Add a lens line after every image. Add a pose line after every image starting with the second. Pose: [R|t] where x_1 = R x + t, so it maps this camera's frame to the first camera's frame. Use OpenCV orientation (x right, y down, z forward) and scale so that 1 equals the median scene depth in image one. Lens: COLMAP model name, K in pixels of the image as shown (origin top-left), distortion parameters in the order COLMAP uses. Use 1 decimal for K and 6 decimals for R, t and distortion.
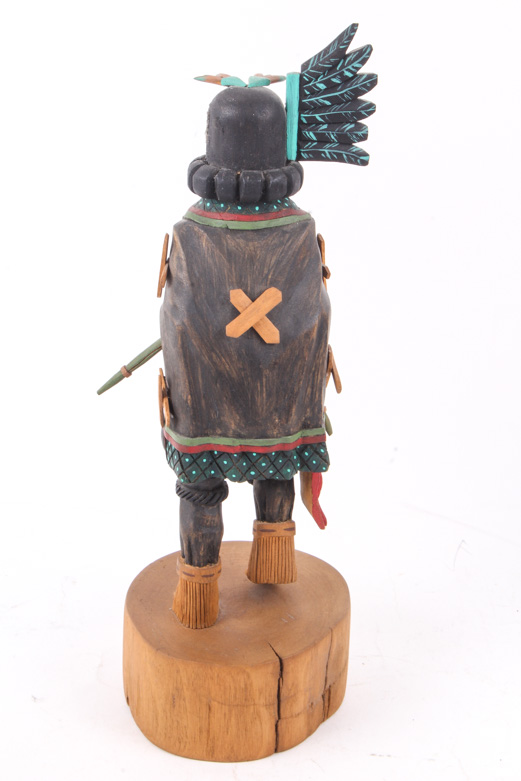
lens RADIAL K [[1789.0, 0, 256.5], [0, 1789.0, 390.2], [0, 0, 1]] dist [0.057285, 0.000000]
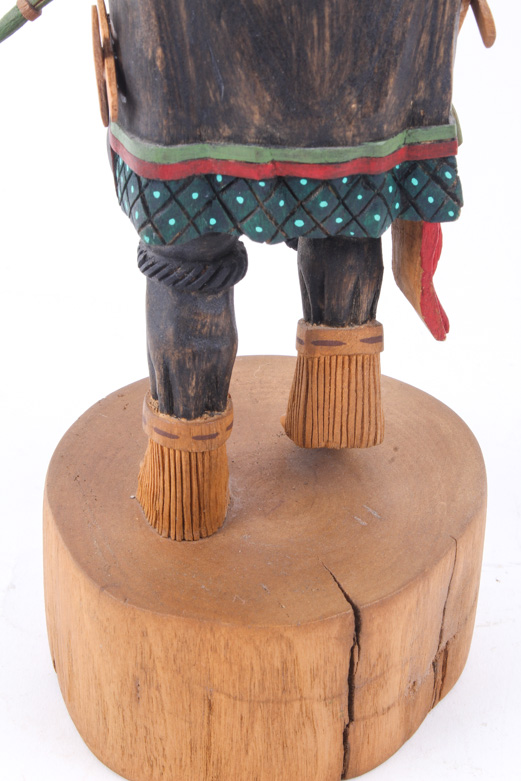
lens RADIAL K [[1789.0, 0, 258.4], [0, 1789.0, 390.5], [0, 0, 1]] dist [0.057285, 0.000000]
pose [[0.999941, -0.000580, -0.010877, -0.007812], [0.001964, 0.991815, 0.127669, 0.030270], [0.010714, -0.127682, 0.991757, 0.539202]]
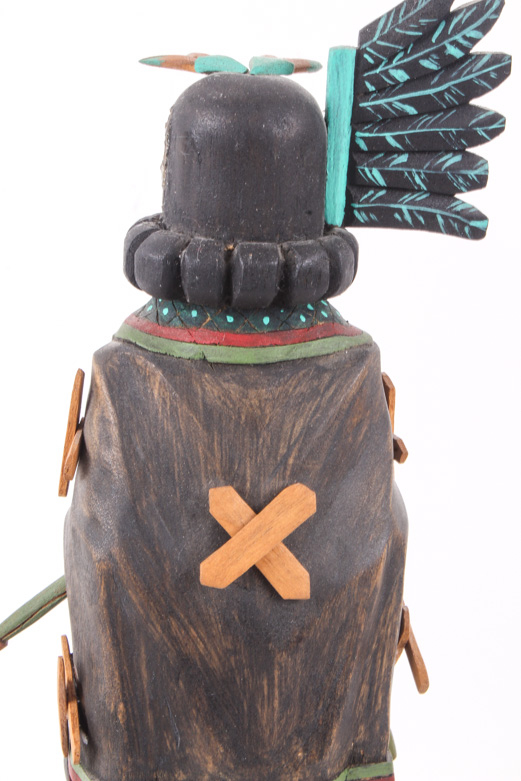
lens RADIAL K [[1789.0, 0, 261.5], [0, 1789.0, 391.9], [0, 0, 1]] dist [0.057285, 0.000000]
pose [[0.999004, 0.011503, 0.043124, -0.021257], [-0.008536, 0.997623, -0.068378, -0.047814], [-0.043808, 0.067942, 0.996727, 0.504254]]
